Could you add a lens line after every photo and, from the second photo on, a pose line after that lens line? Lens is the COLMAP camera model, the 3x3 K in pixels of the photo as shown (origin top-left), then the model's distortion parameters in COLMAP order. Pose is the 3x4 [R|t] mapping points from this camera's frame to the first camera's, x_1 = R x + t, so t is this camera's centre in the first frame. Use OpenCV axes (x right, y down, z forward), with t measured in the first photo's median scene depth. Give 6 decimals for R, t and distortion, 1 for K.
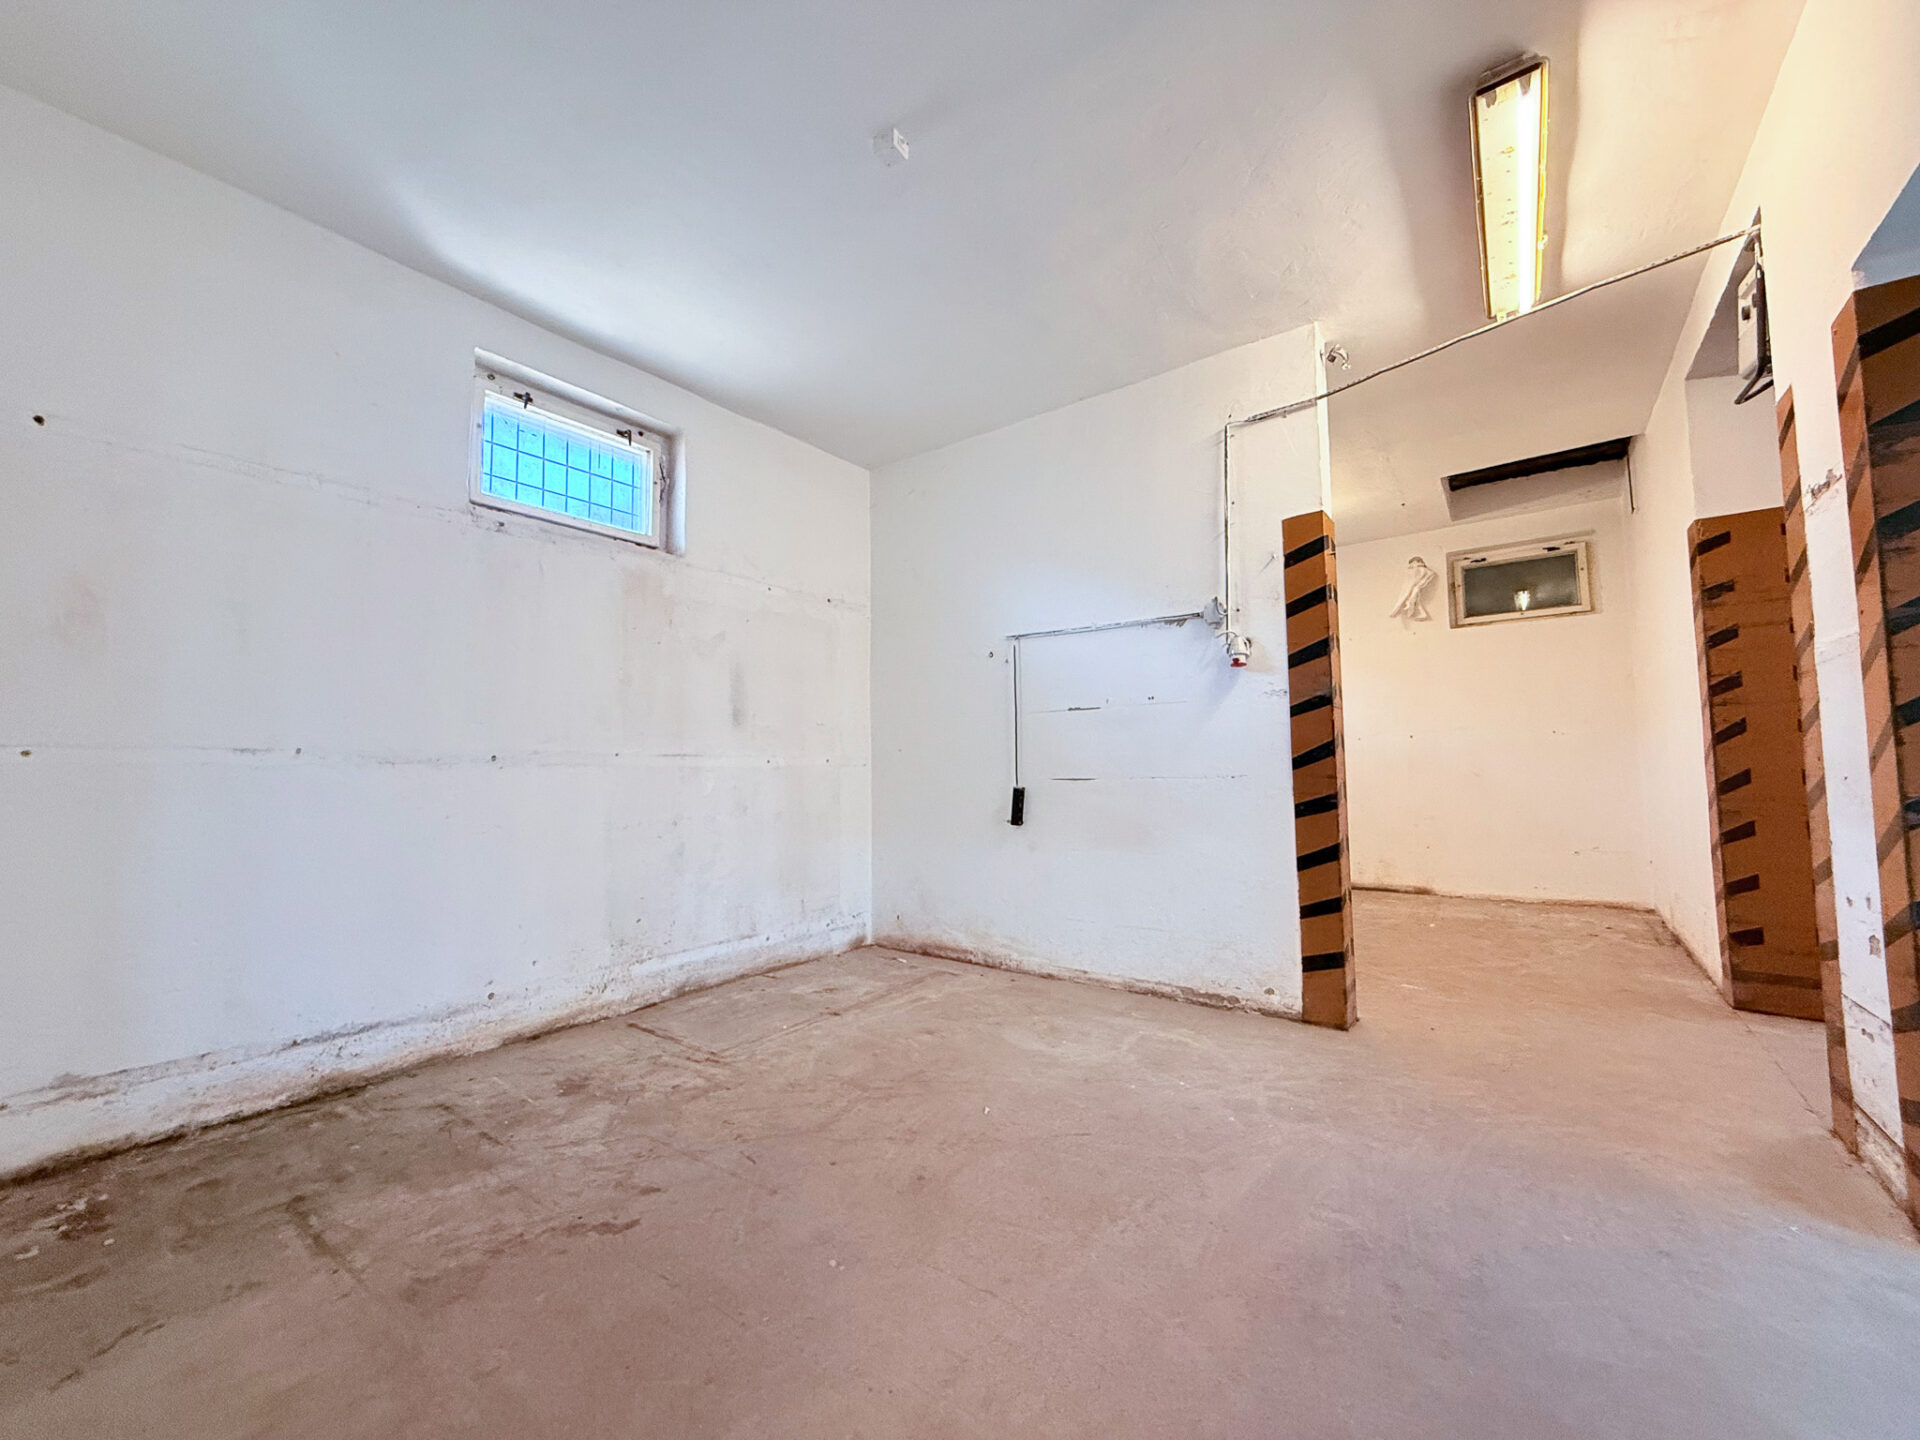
lens RADIAL K [[761.5, 0, 953.0], [0, 761.5, 718.5], [0, 0, 1]] dist [-0.000078, -0.000415]
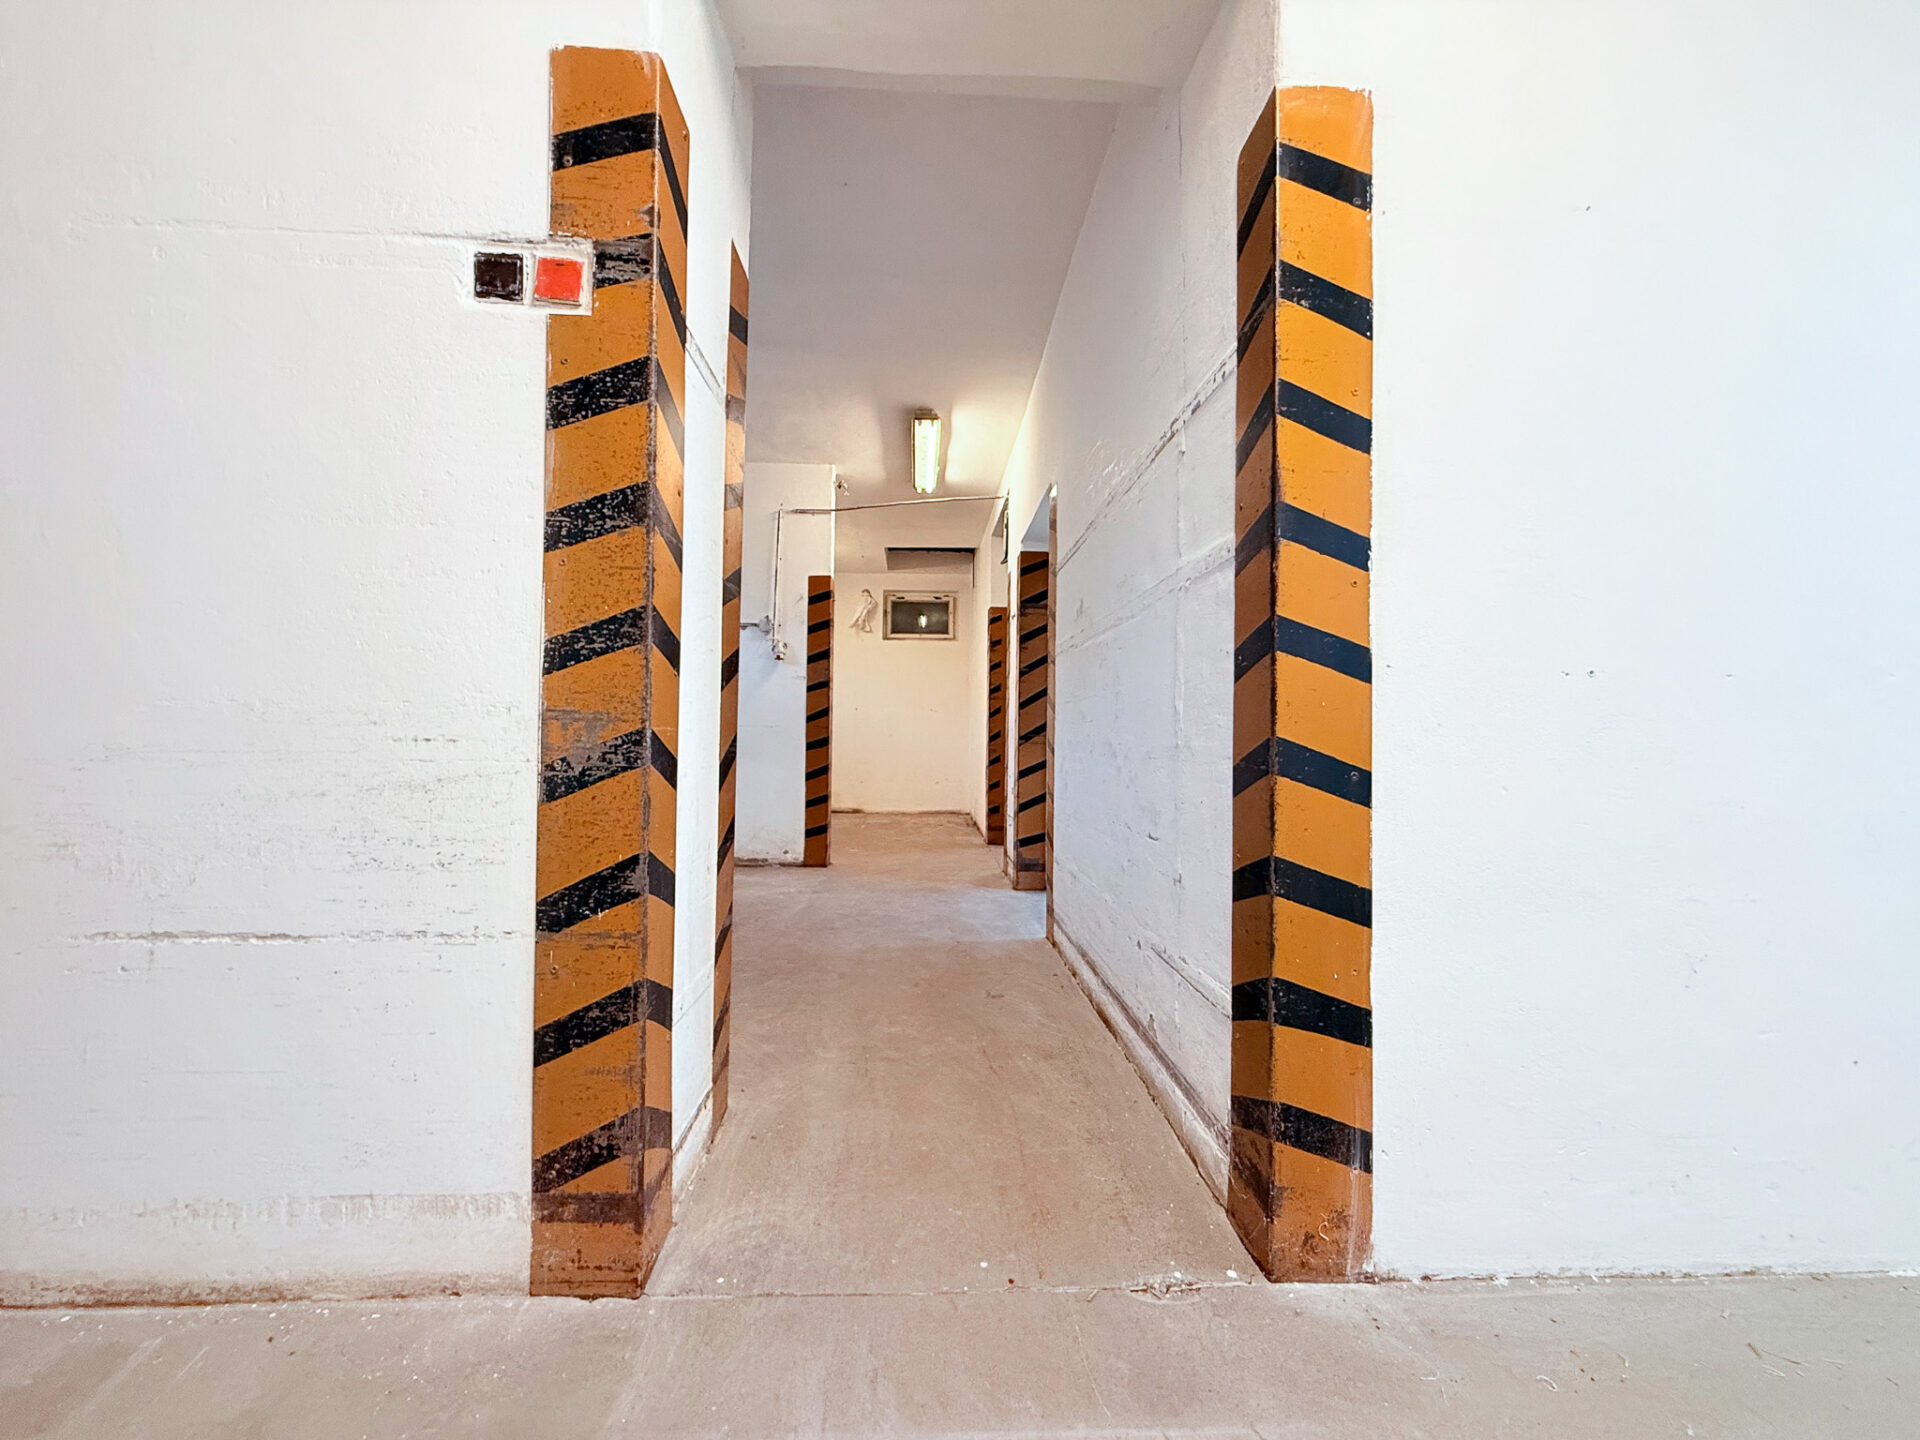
lens RADIAL K [[761.5, 0, 954.3], [0, 761.5, 719.8], [0, 0, 1]] dist [-0.000078, -0.000415]
pose [[0.770957, 0.036318, 0.635850, -0.381849], [-0.064462, 0.997696, 0.021173, 0.001656], [-0.633616, -0.057312, 0.771522, -0.529430]]
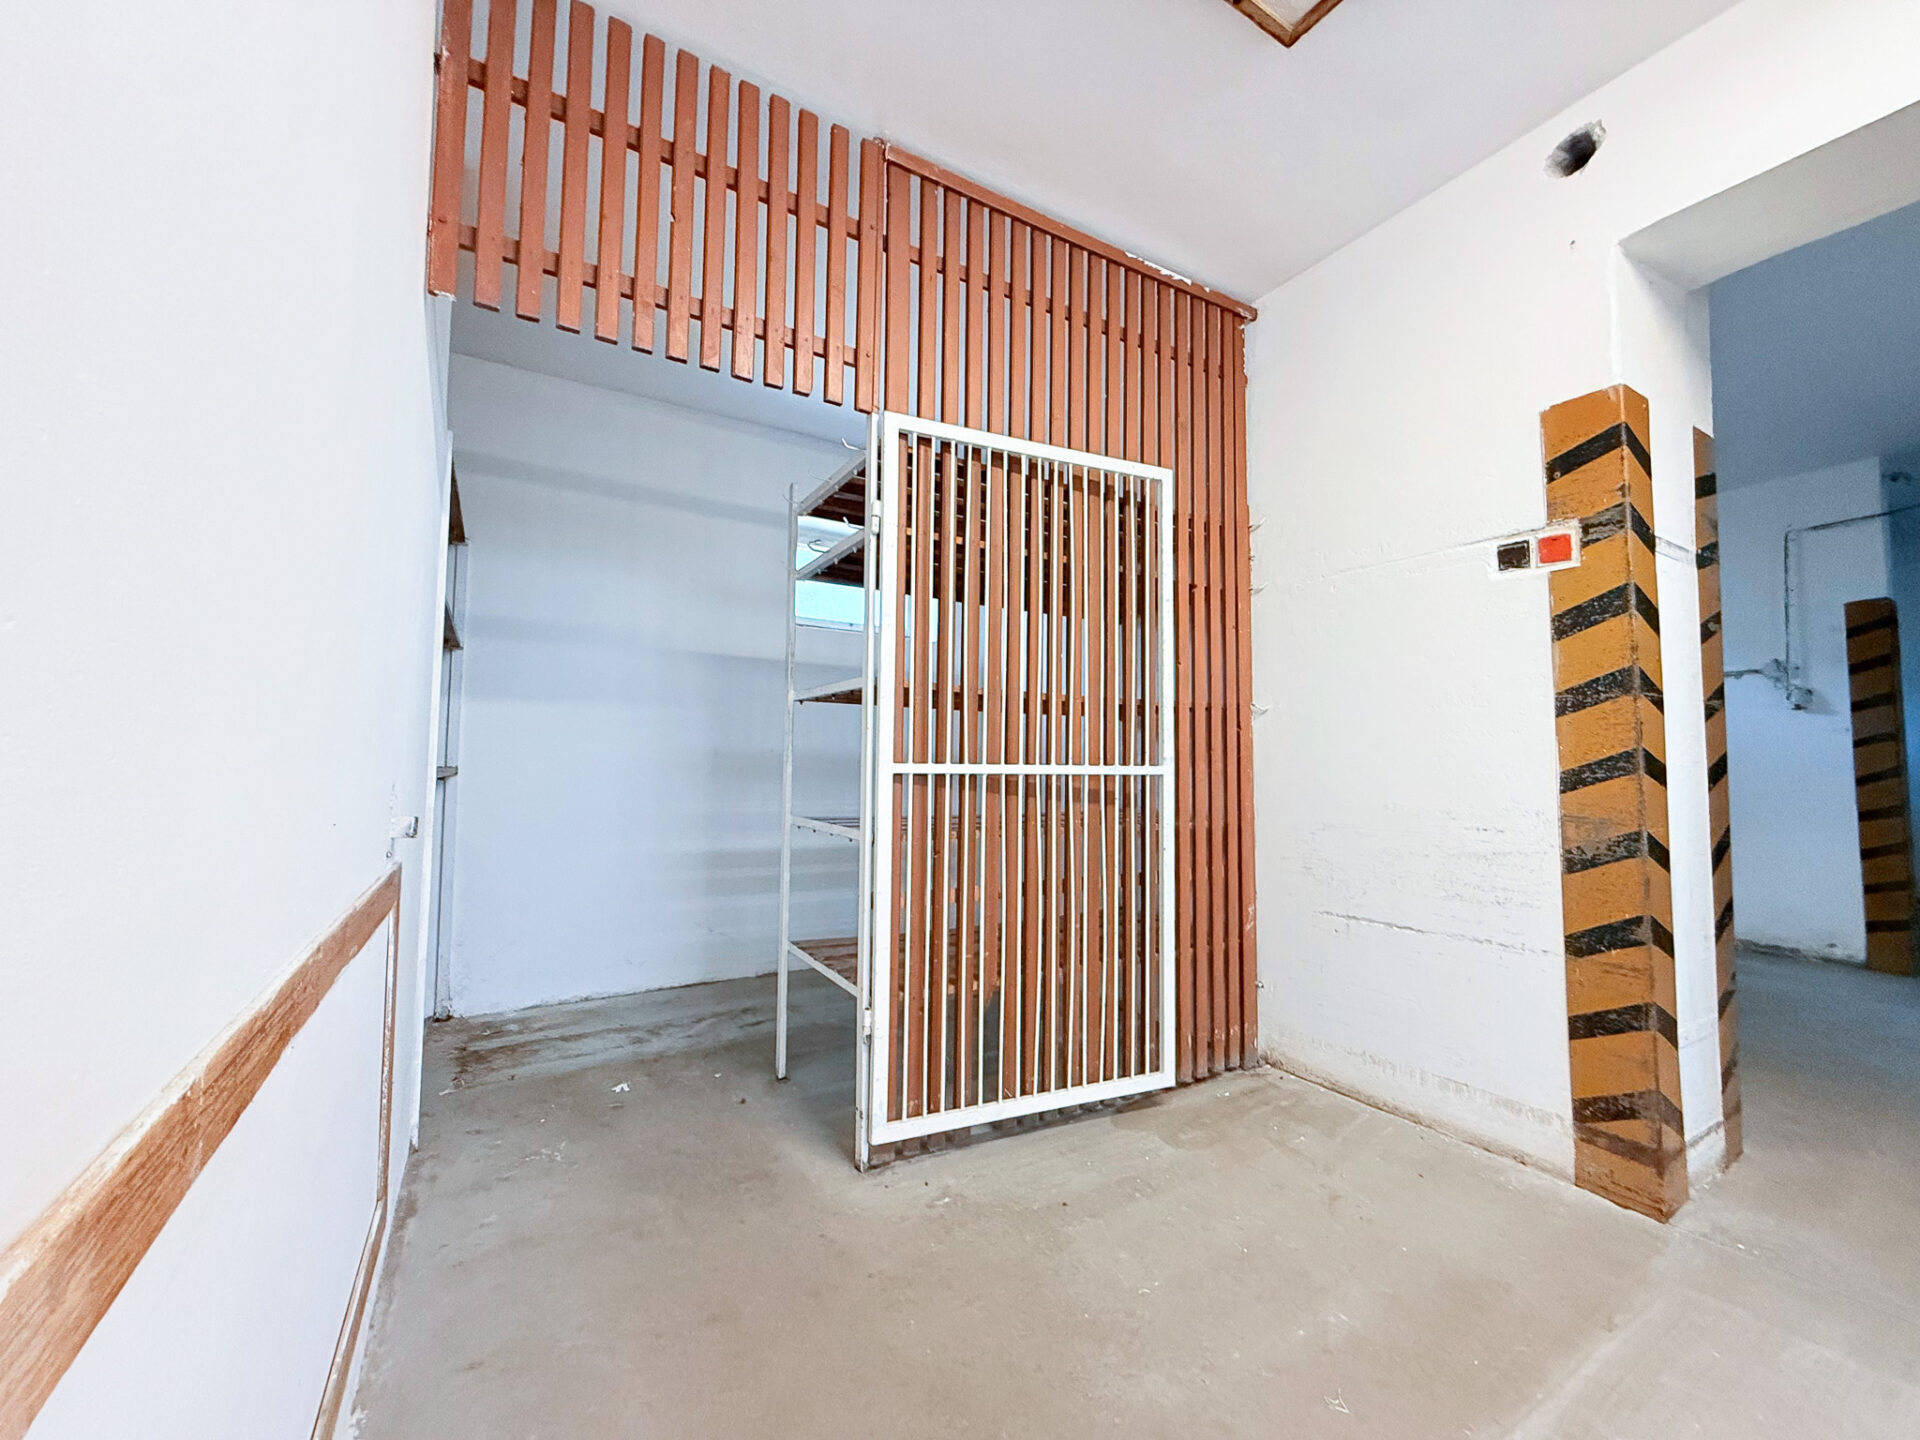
lens RADIAL K [[761.5, 0, 954.5], [0, 761.5, 720.9], [0, 0, 1]] dist [-0.000078, -0.000415]
pose [[0.924325, -0.001548, -0.381603, -0.519341], [0.004792, 0.999960, 0.007551, -0.066688], [0.381576, -0.008808, 0.924295, -0.865906]]
